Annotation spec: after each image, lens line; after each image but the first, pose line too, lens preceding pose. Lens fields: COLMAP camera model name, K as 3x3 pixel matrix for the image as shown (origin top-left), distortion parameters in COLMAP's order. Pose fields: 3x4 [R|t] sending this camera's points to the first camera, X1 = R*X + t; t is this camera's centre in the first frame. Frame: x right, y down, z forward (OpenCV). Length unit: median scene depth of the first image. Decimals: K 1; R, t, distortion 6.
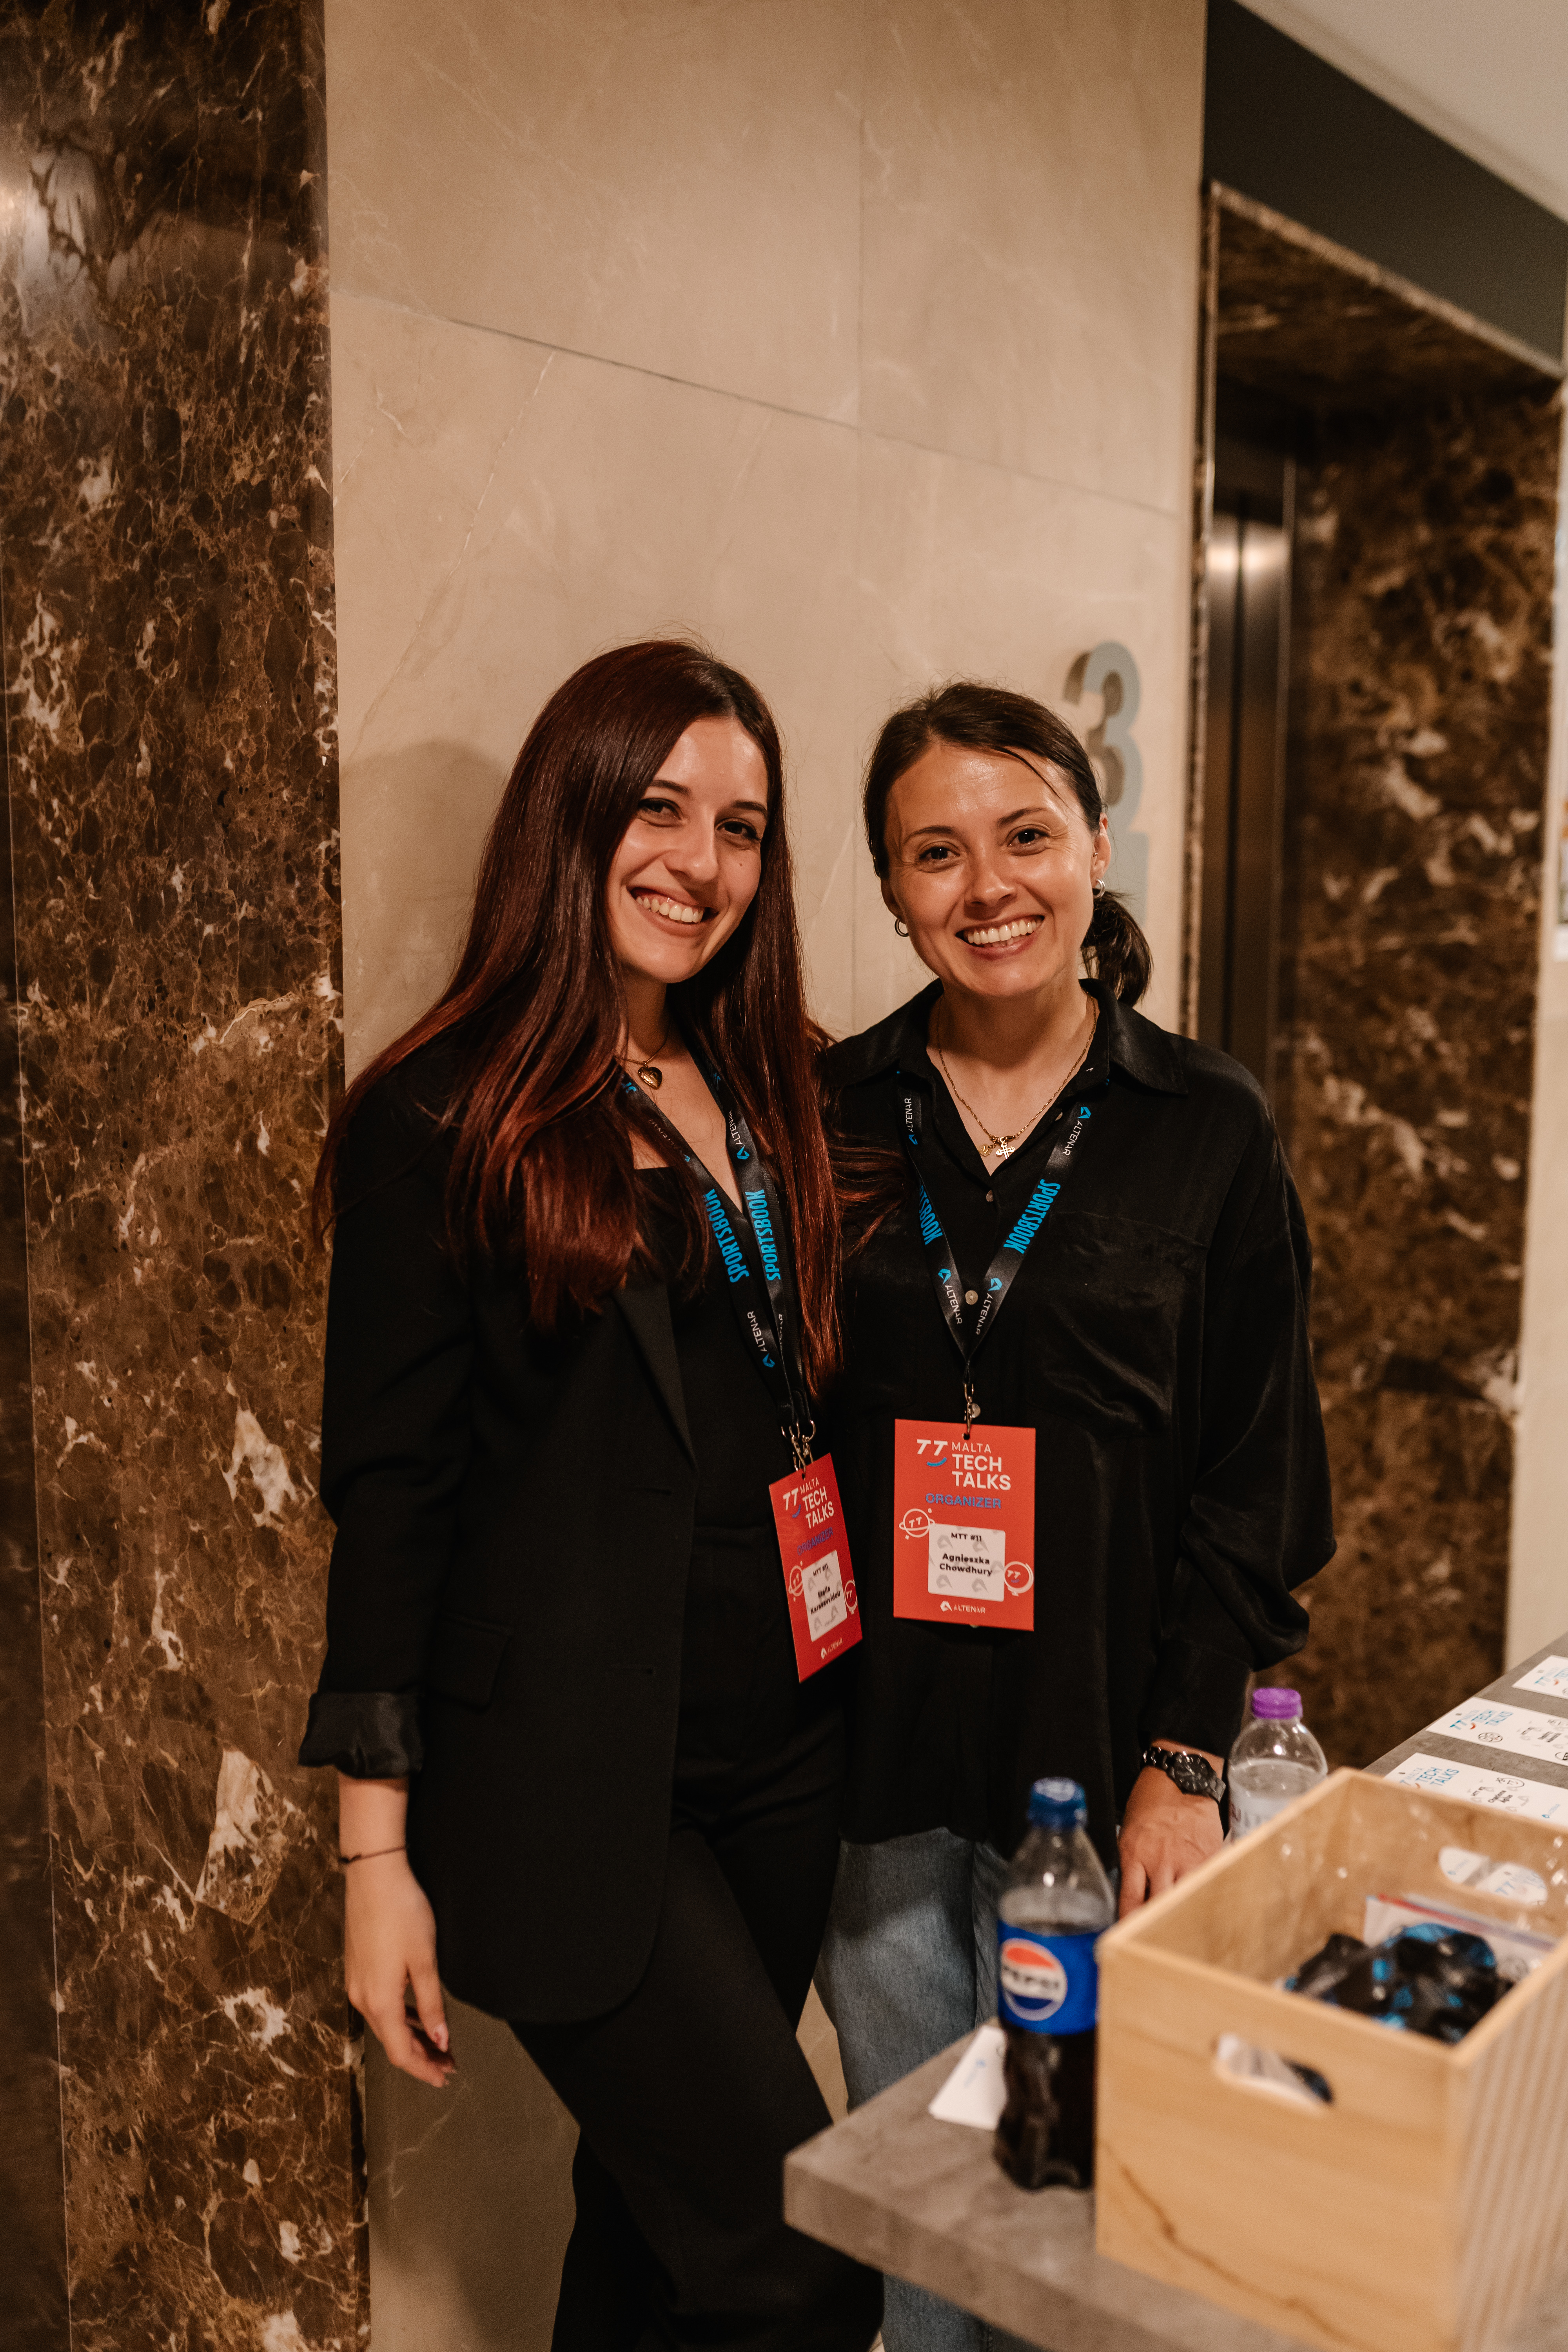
lens RADIAL K [[2263.3, 0, 776.6], [0, 2263.3, 1162.5], [0, 0, 1]] dist [-0.008478, 0.000000]
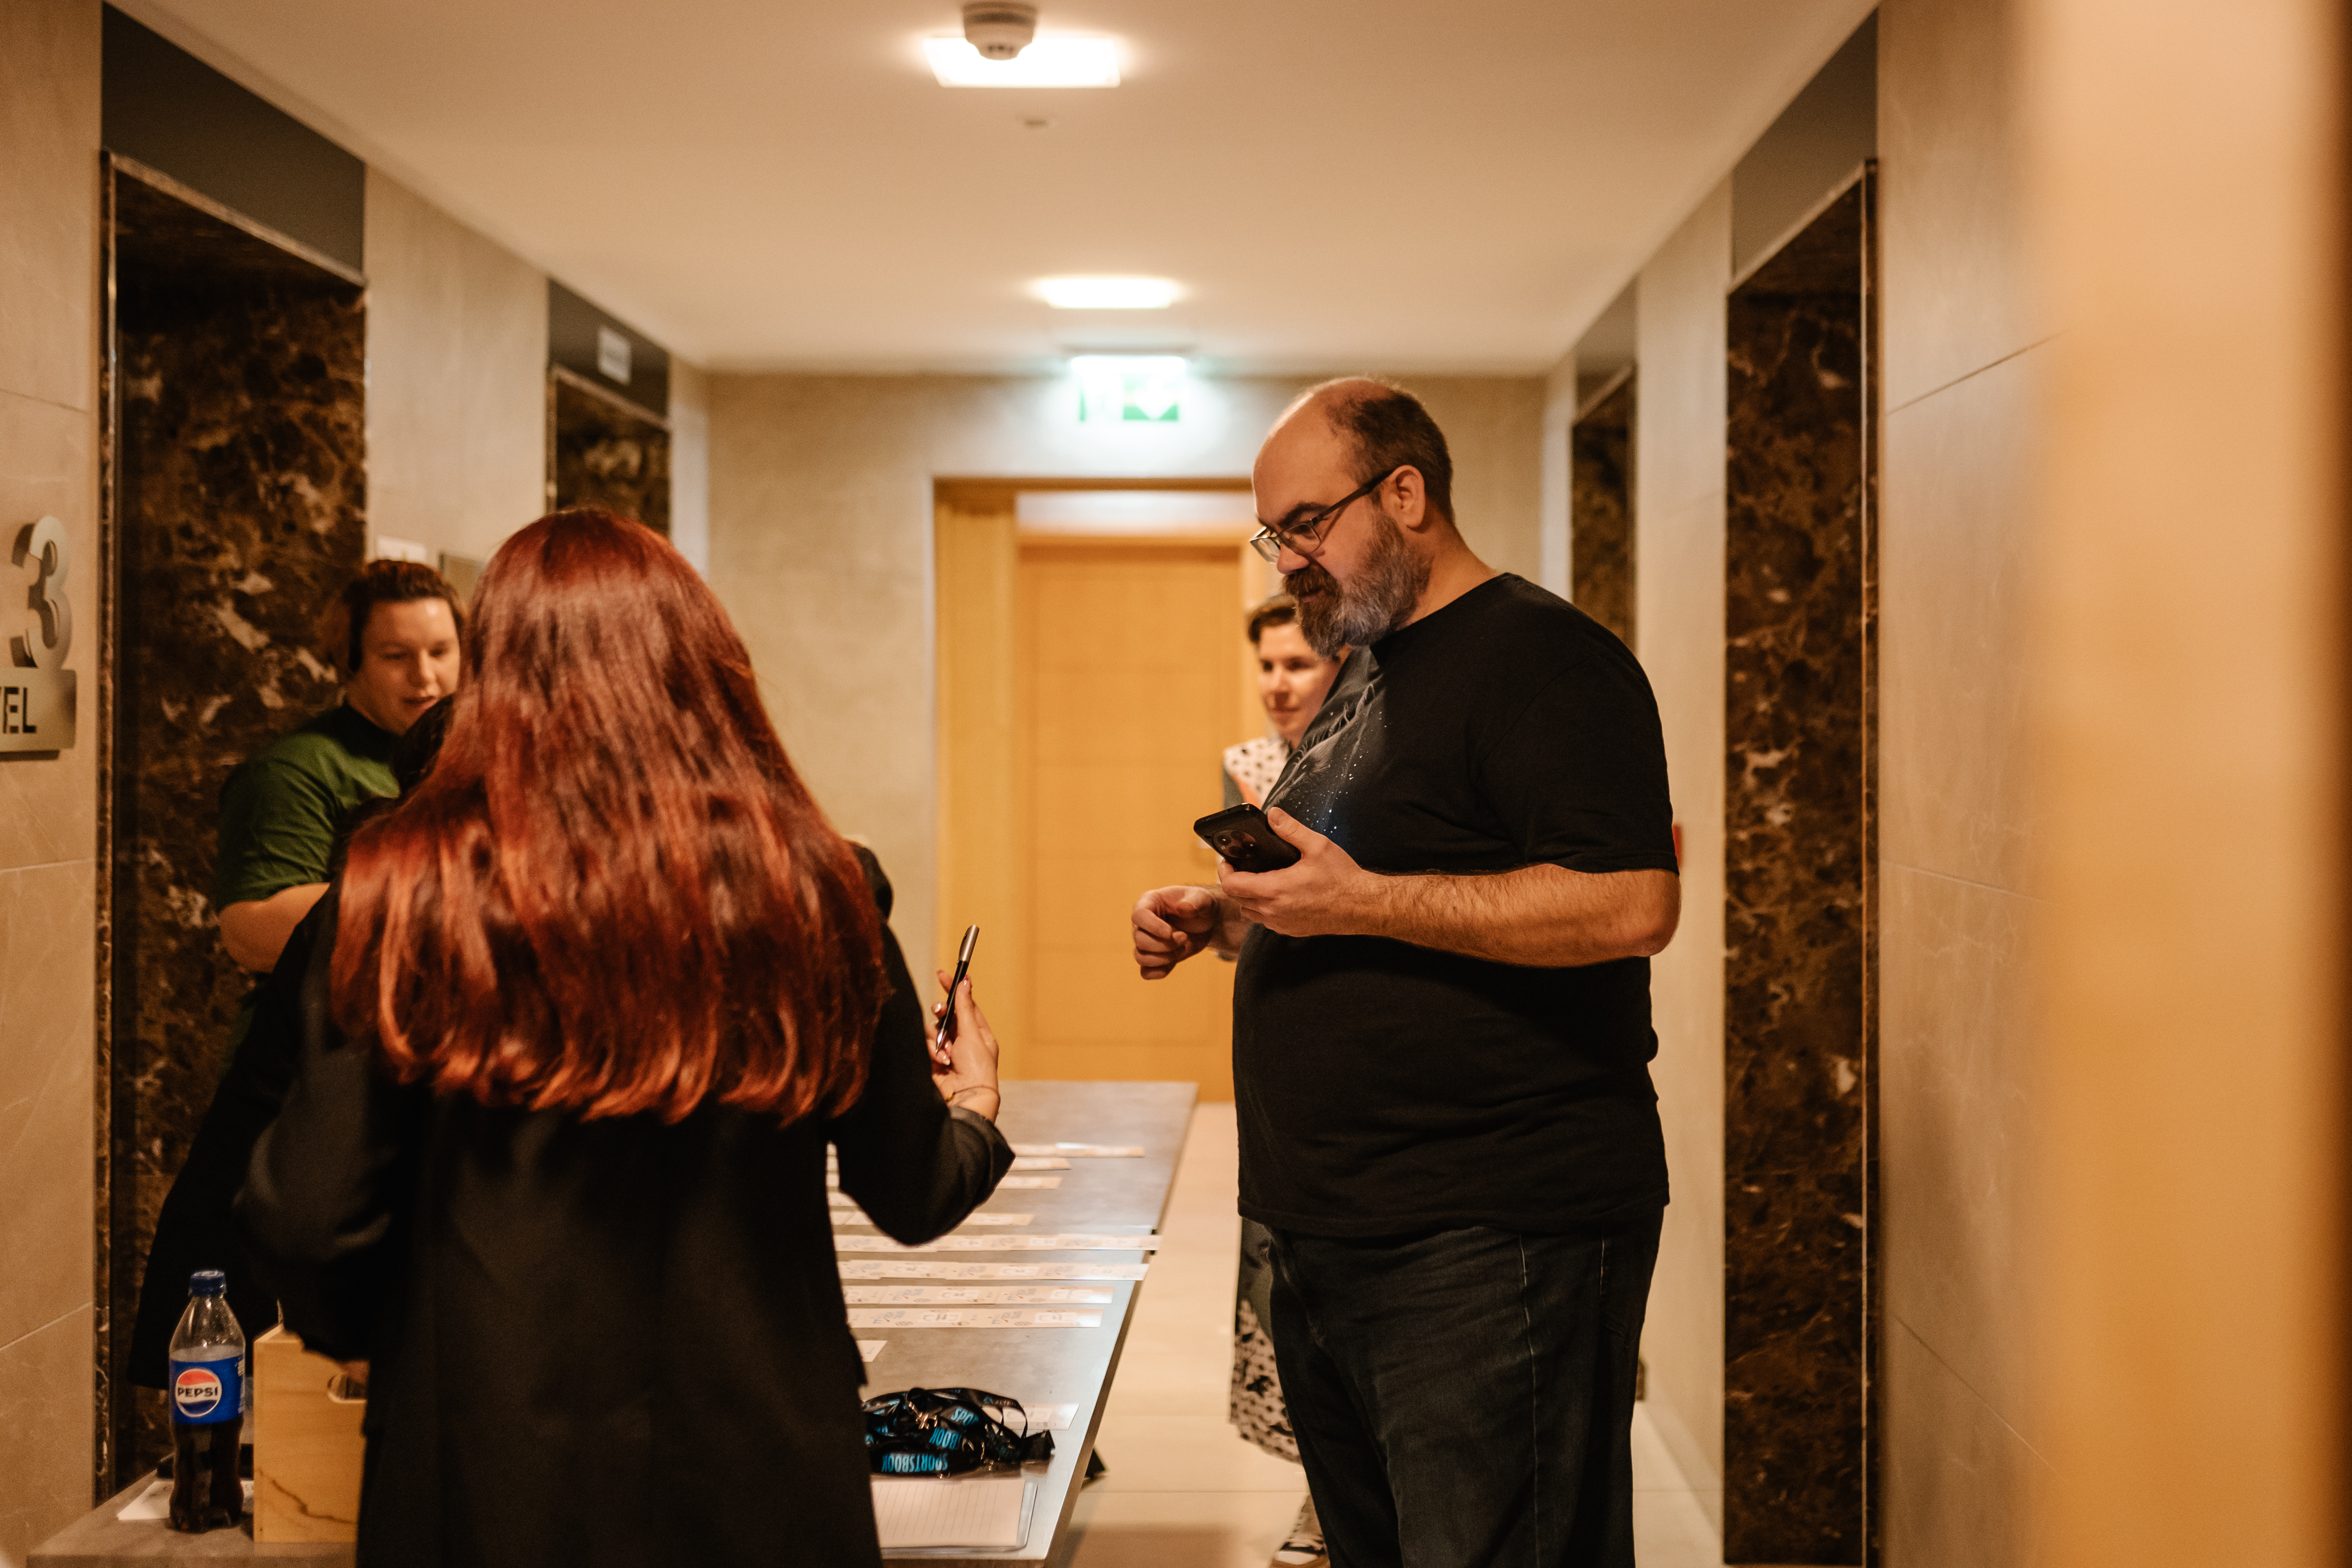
lens RADIAL K [[2263.4, 0, 1169.6], [0, 2263.4, 772.4], [0, 0, 1]] dist [-0.008478, 0.000000]
pose [[0.774833, -0.017570, 0.631922, -0.073628], [0.075595, 0.995016, -0.065026, 0.015945], [-0.627630, 0.098154, 0.772299, -0.148098]]
